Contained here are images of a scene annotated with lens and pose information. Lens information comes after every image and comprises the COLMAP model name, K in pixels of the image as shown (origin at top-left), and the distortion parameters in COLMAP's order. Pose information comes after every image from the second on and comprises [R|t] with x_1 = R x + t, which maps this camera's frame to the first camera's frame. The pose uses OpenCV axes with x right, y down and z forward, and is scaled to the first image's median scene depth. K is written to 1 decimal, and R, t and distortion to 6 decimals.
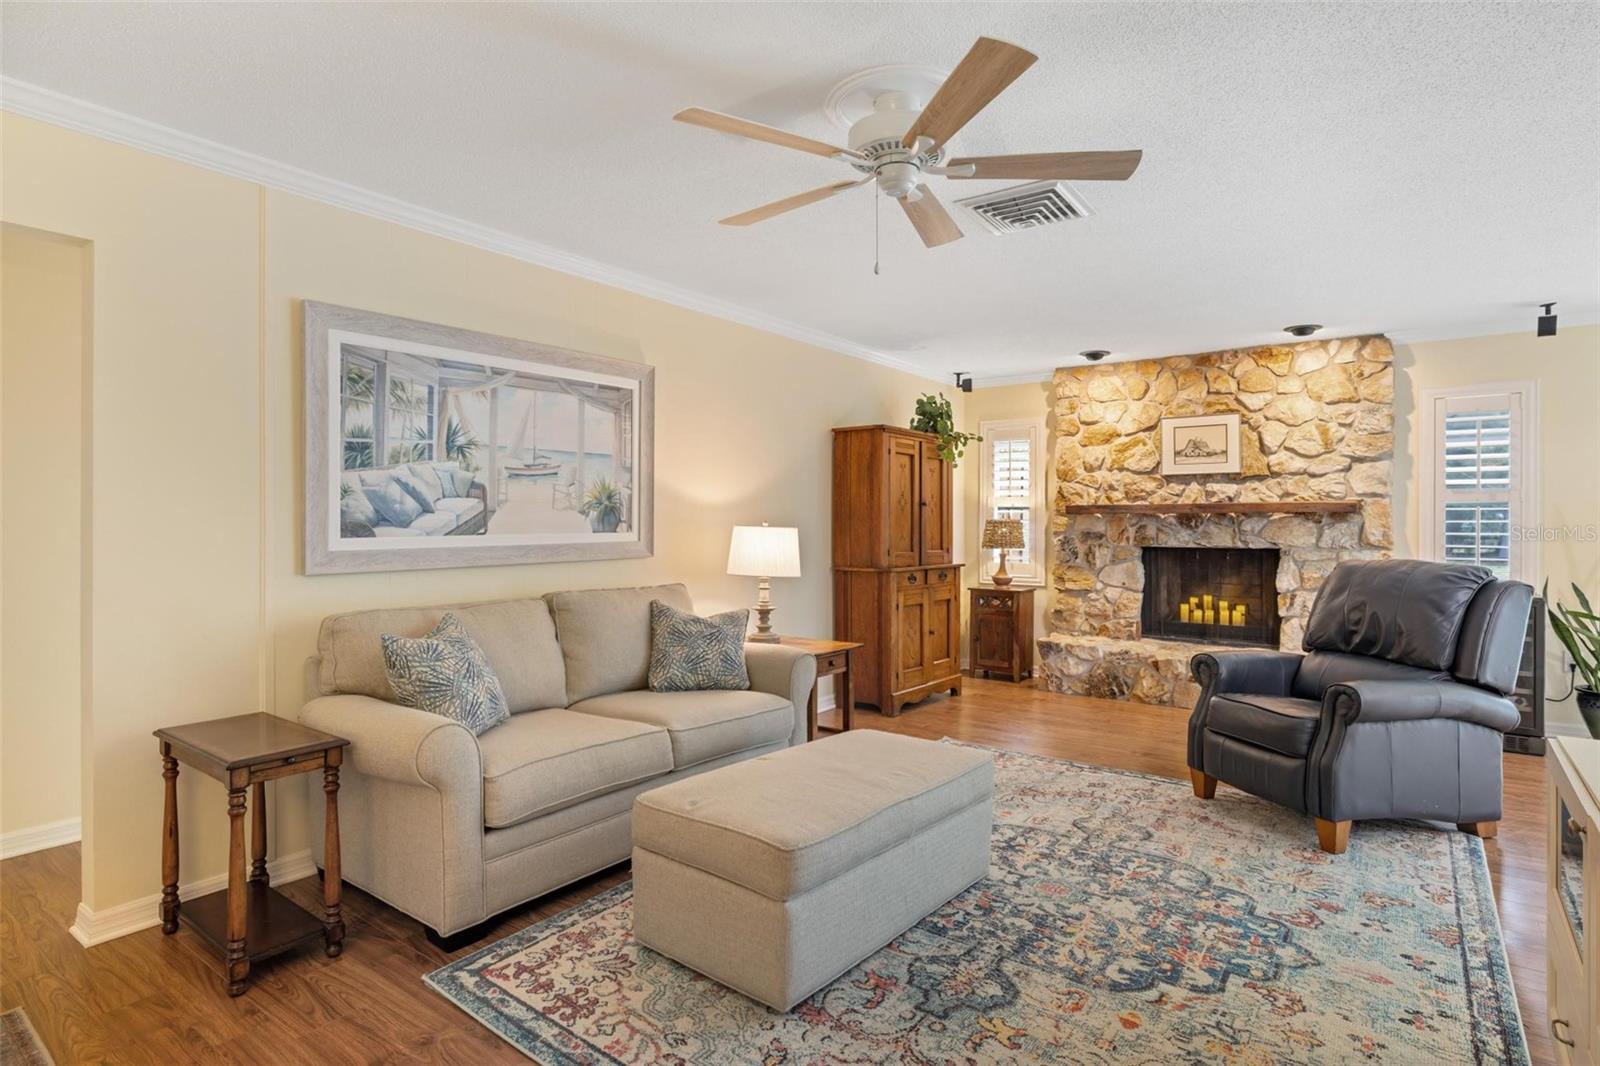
lens RADIAL K [[797.1, 0, 788.8], [0, 797.1, 524.2], [0, 0, 1]] dist [-0.006894, 0.000183]
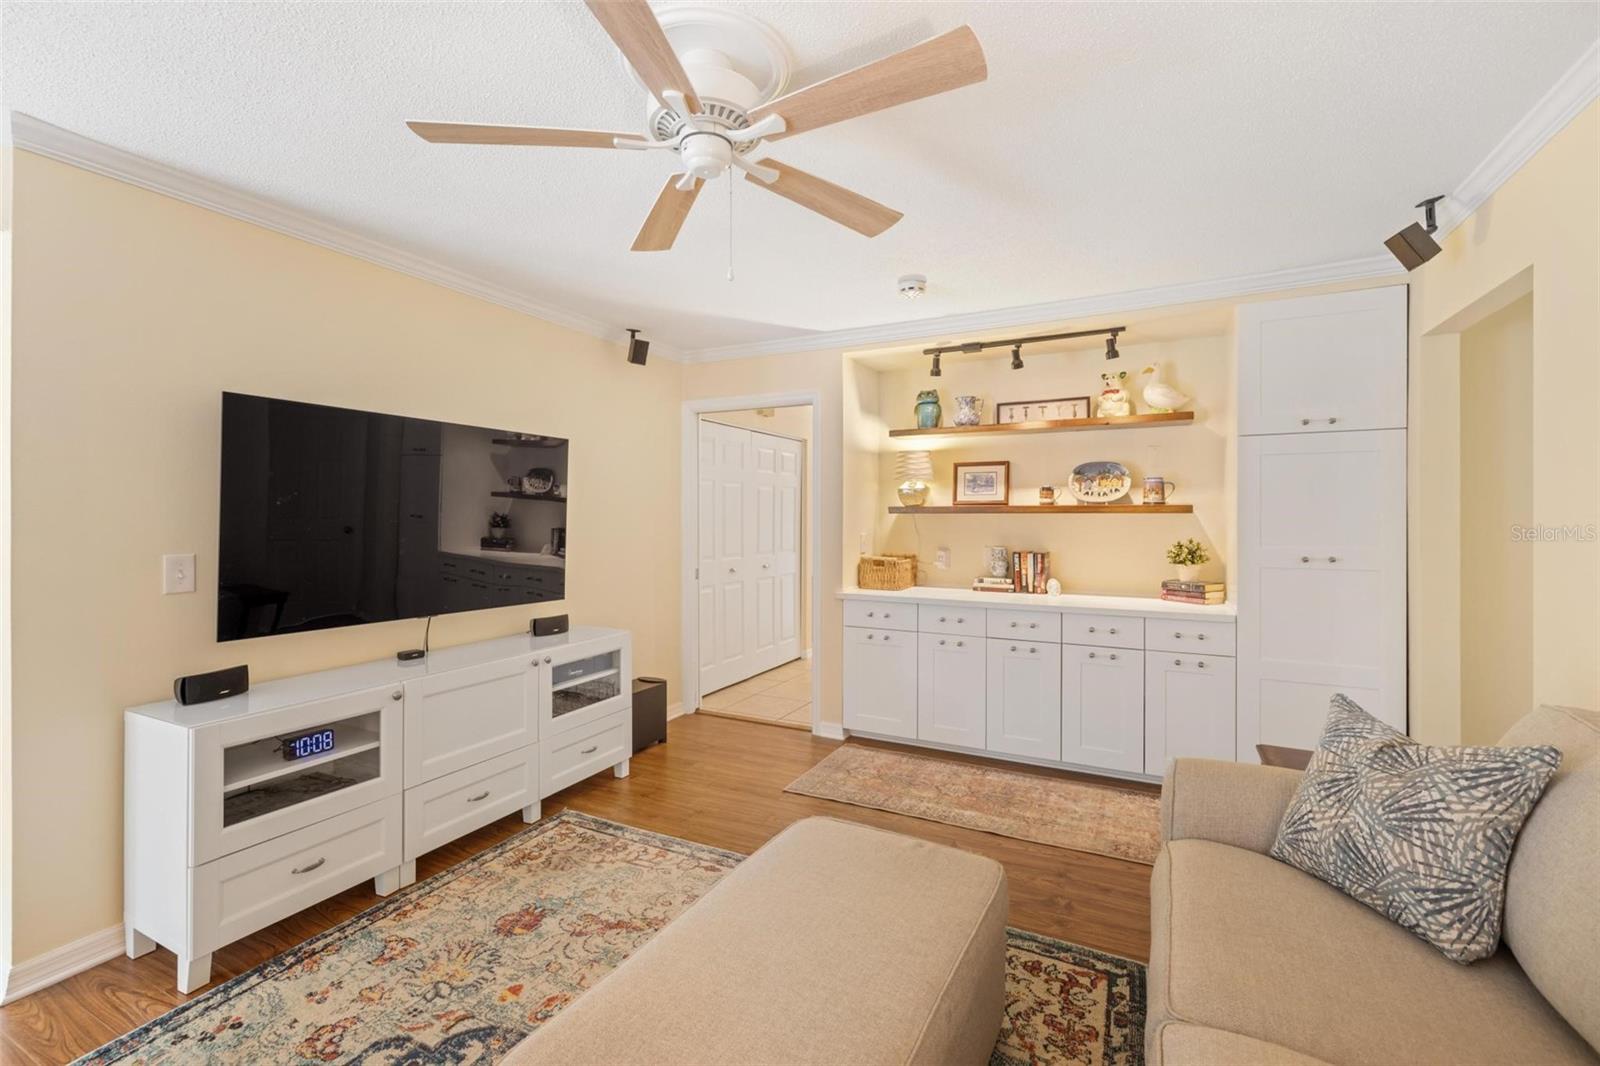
lens RADIAL K [[693.6, 0, 797.2], [0, 693.6, 528.5], [0, 0, 1]] dist [0.001703, 0.000025]
pose [[-0.984061, 0.005217, -0.177752, 0.070147], [0.002252, 0.999855, 0.016881, -0.019080], [0.177814, 0.016211, -0.983931, 0.711702]]
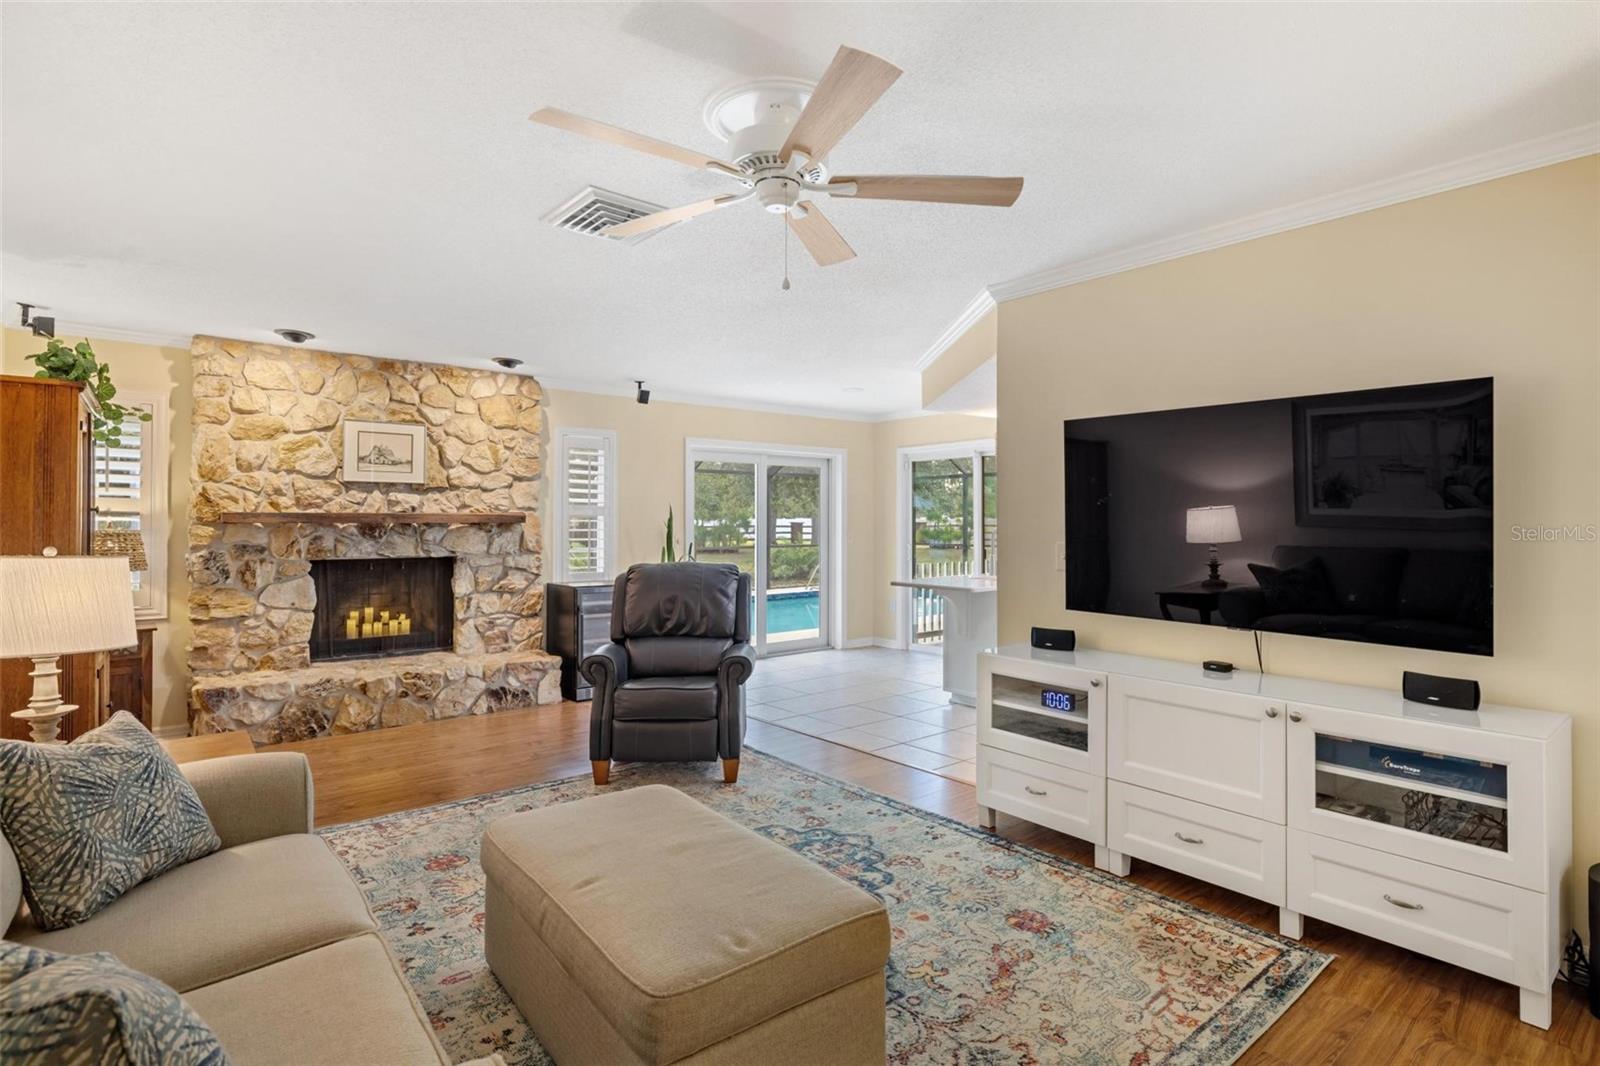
lens RADIAL K [[797.1, 0, 789.2], [0, 797.1, 521.3], [0, 0, 1]] dist [-0.006894, 0.000183]
pose [[0.247163, 0.001185, 0.968973, -0.324717], [0.001821, 0.999997, -0.001688, -0.014470], [-0.968972, 0.002182, 0.247160, 0.307093]]
